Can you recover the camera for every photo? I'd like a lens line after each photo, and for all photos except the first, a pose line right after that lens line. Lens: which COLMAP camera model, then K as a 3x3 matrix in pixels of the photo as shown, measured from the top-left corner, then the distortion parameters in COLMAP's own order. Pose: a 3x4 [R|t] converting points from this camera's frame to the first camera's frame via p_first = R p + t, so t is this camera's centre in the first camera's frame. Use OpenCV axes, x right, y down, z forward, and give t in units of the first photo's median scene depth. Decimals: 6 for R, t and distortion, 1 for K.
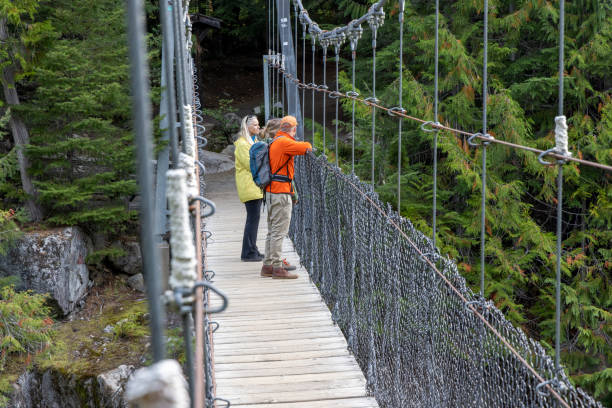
lens RADIAL K [[1091.8, 0, 306.1], [0, 1091.8, 194.8], [0, 0, 1]] dist [0.045561, -0.000553]
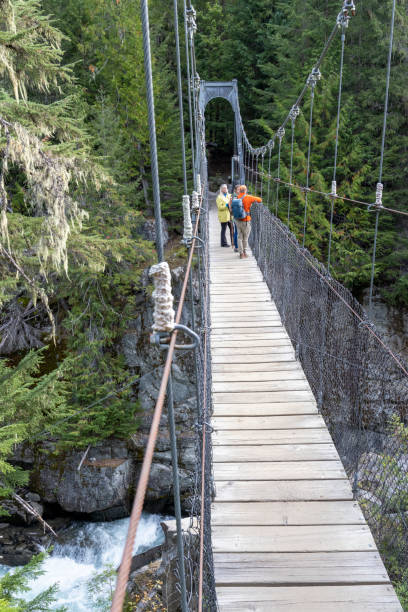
lens RADIAL K [[649.7, 0, 203.1], [0, 649.7, 317.5], [0, 0, 1]] dist [0.015050, 0.008448]
pose [[0.996241, 0.034197, -0.079594, 0.034480], [-0.022016, 0.988567, 0.149164, 0.031267], [0.083785, -0.146851, 0.985604, -0.705926]]
